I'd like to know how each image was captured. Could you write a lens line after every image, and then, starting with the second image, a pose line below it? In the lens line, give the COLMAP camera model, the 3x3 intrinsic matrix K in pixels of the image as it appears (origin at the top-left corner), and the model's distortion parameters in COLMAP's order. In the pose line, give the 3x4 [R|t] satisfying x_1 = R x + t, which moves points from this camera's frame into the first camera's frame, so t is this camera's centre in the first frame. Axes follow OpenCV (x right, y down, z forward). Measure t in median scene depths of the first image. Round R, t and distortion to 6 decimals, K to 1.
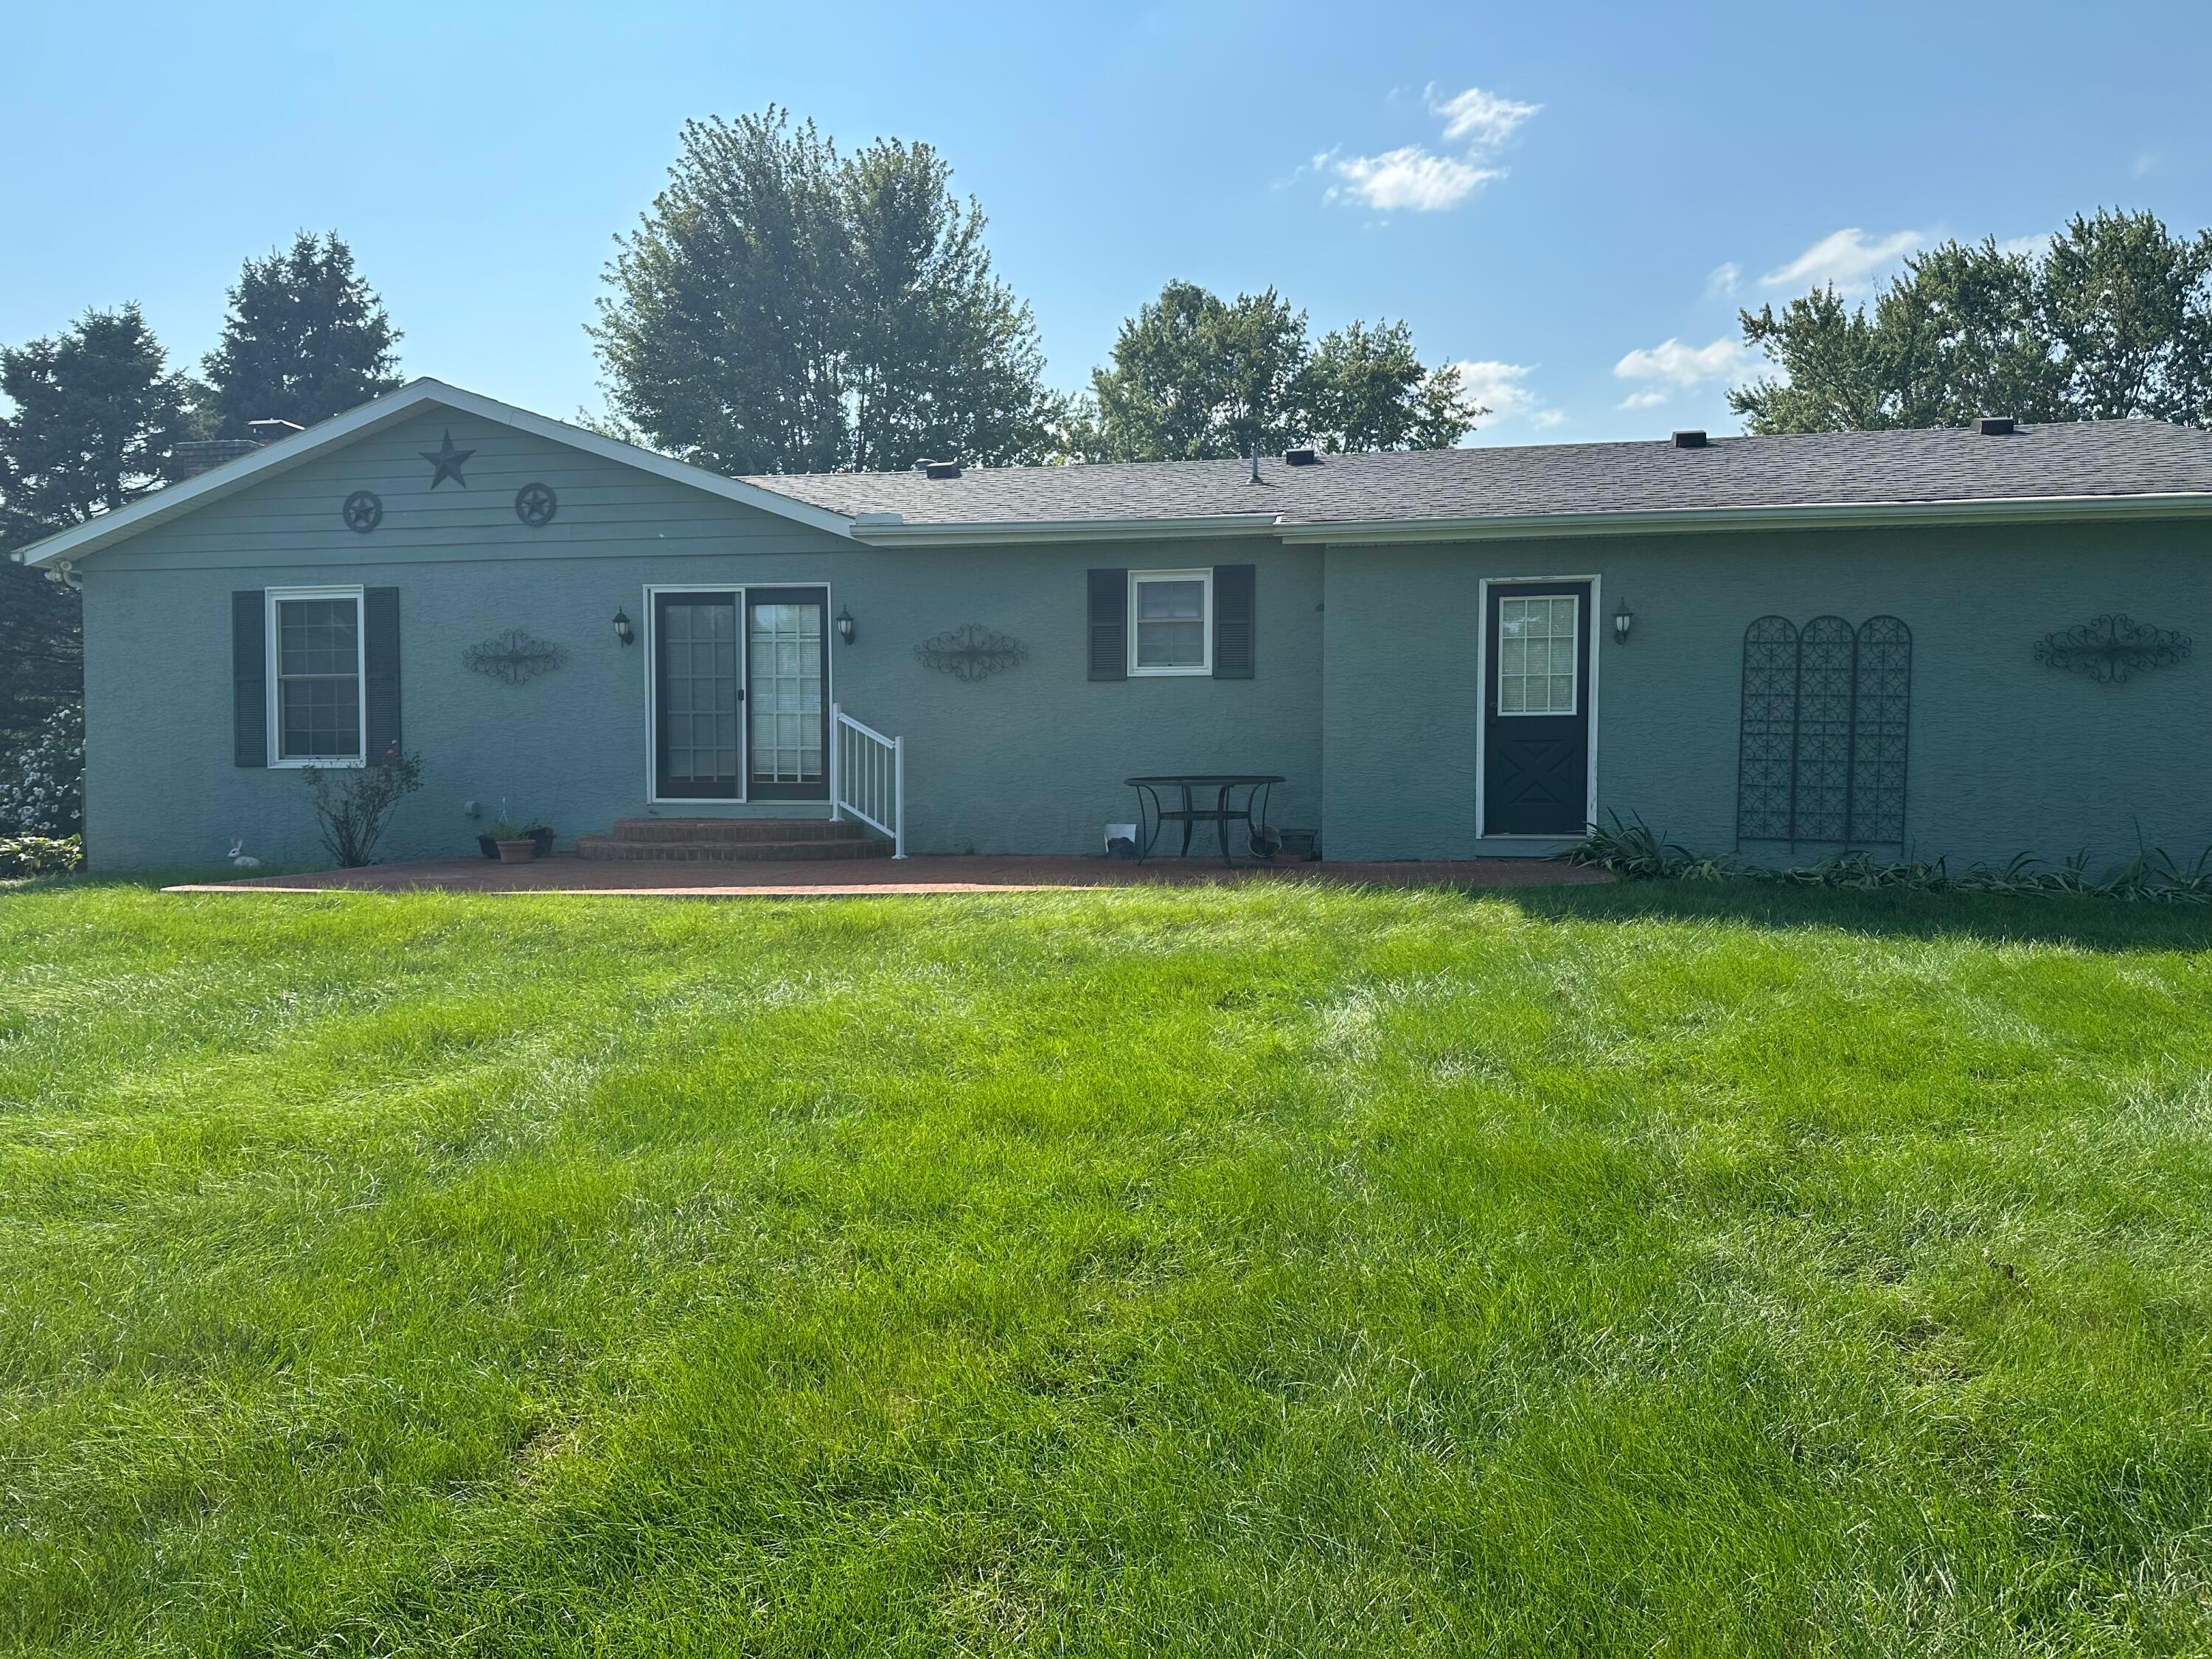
lens RADIAL K [[1535.3, 0, 1117.1], [0, 1535.3, 847.3], [0, 0, 1]] dist [0.041639, -0.041252]
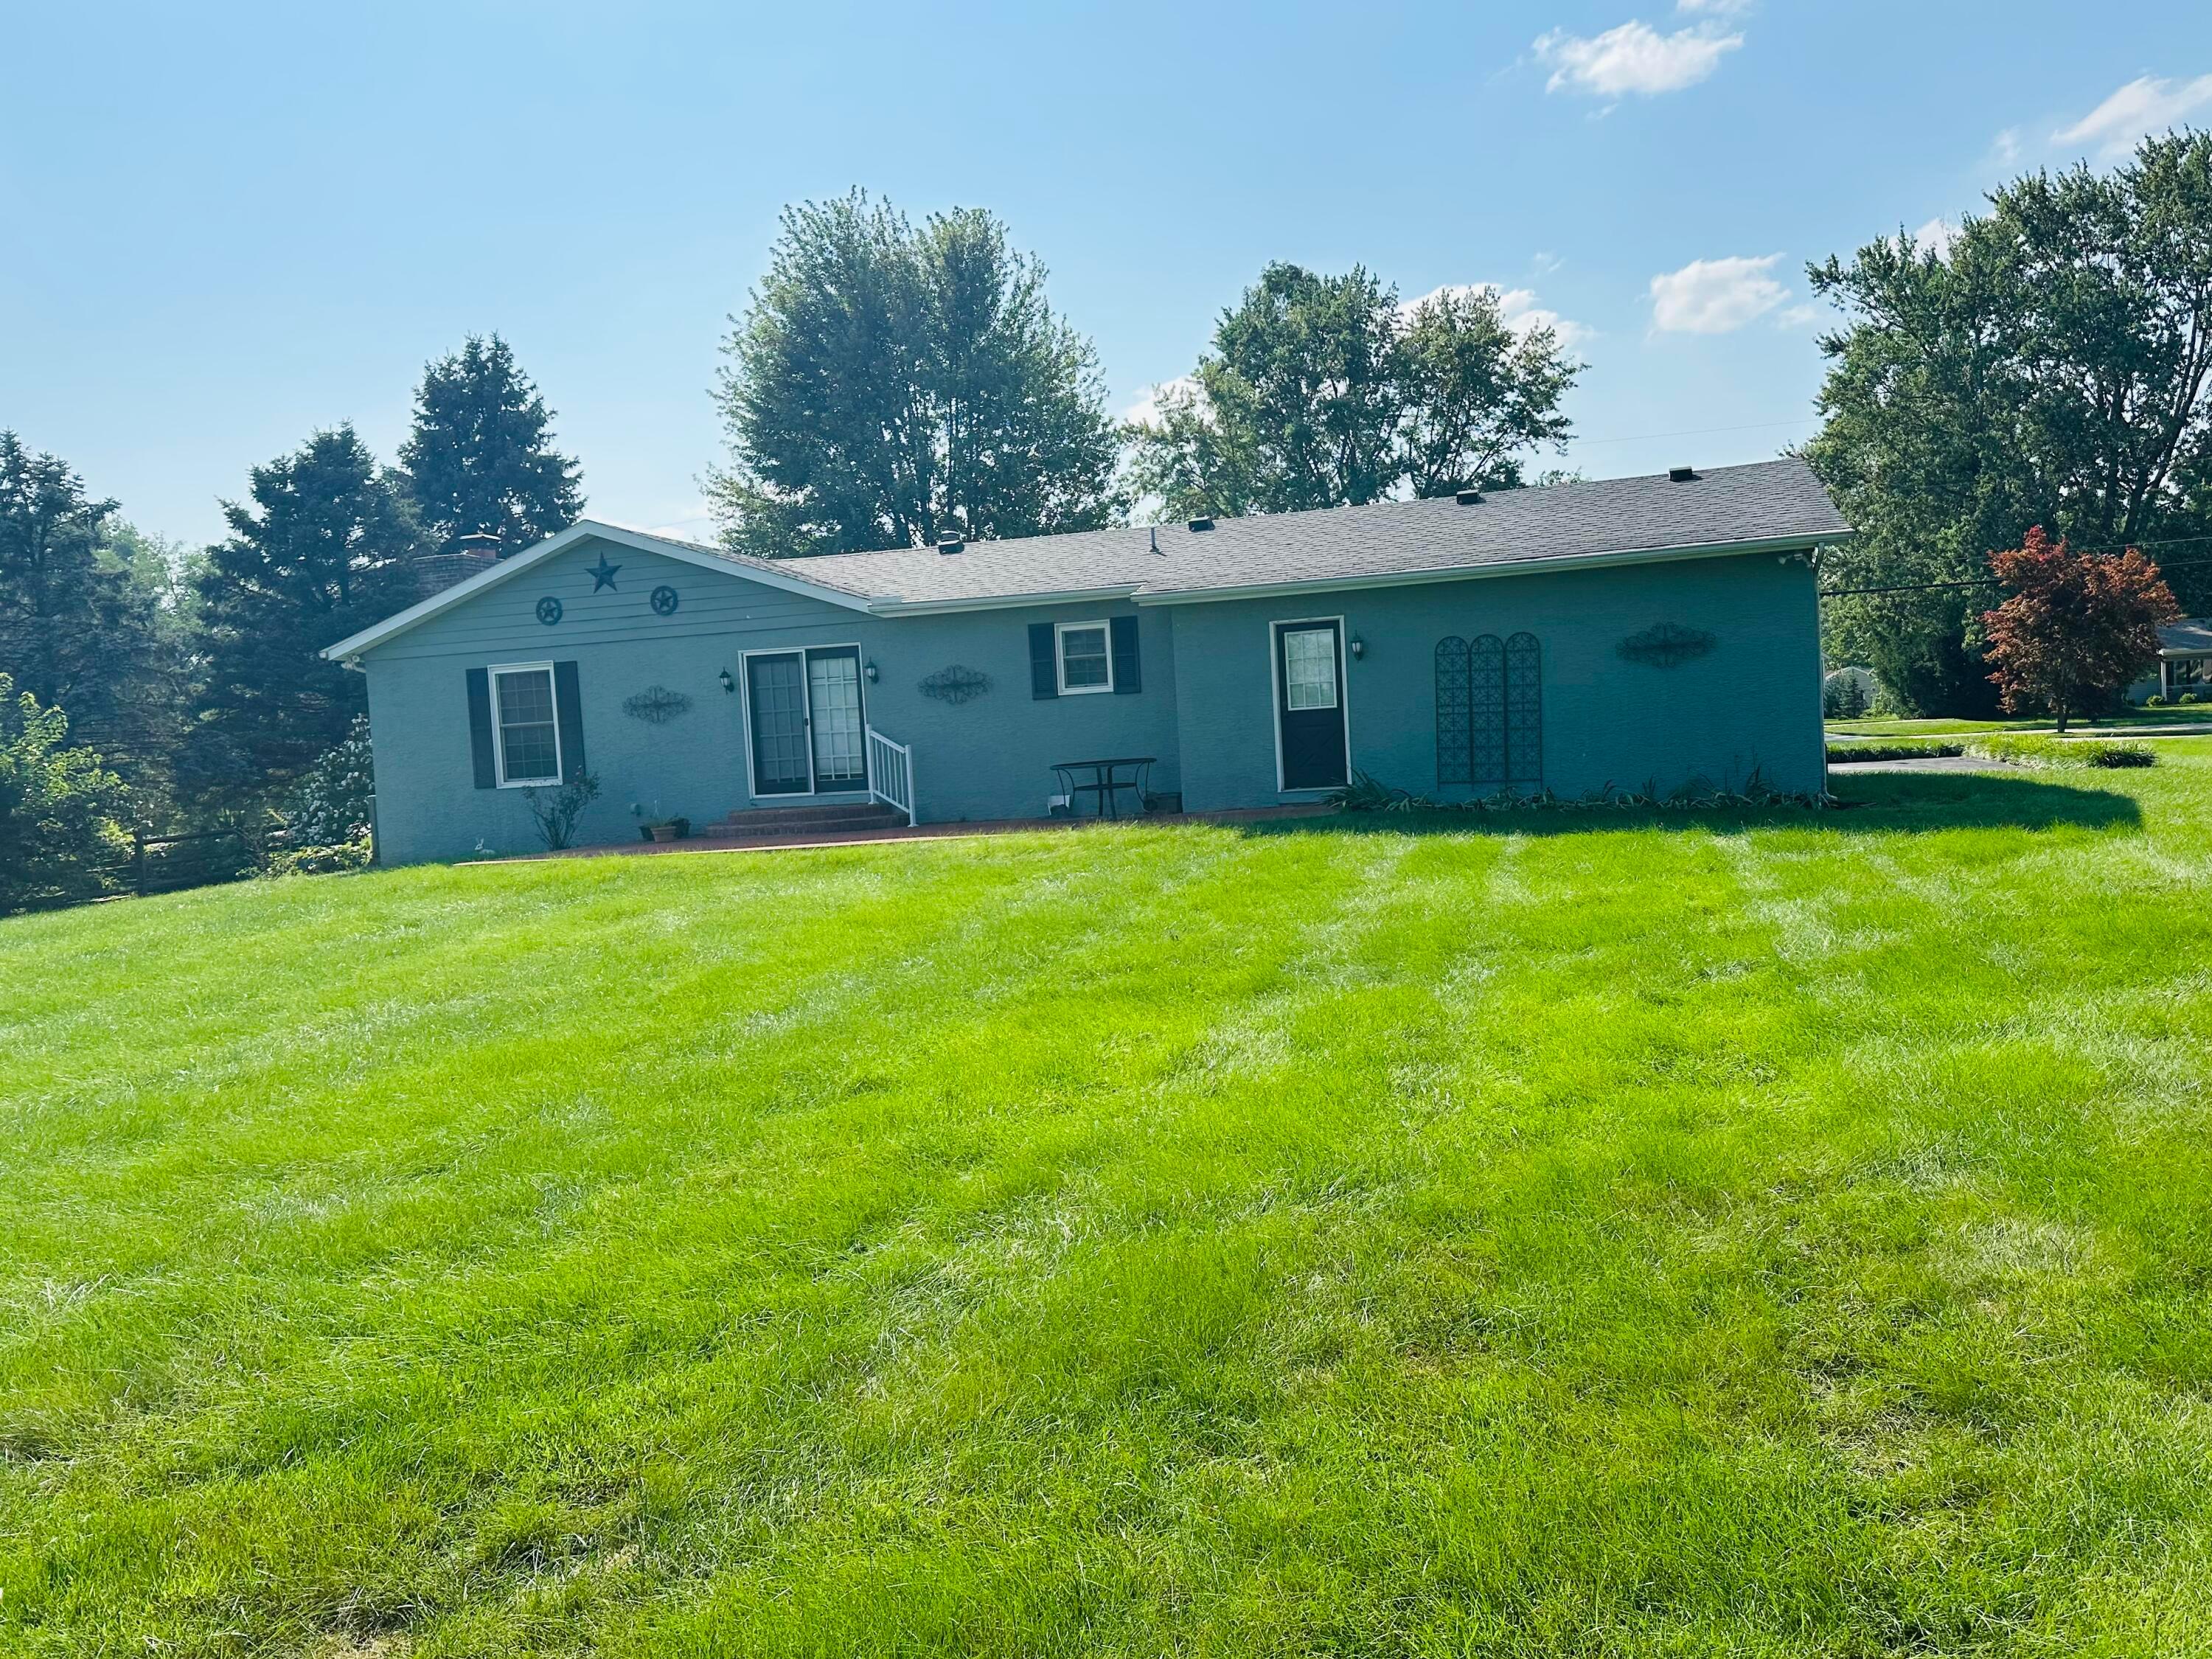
lens RADIAL K [[1535.3, 0, 1179.4], [0, 1535.3, 848.9], [0, 0, 1]] dist [0.041639, -0.041252]
pose [[0.996611, -0.053572, -0.062418, 0.190496], [0.054819, 0.998326, 0.018446, 0.014524], [0.061325, -0.021805, 0.997880, -0.437876]]
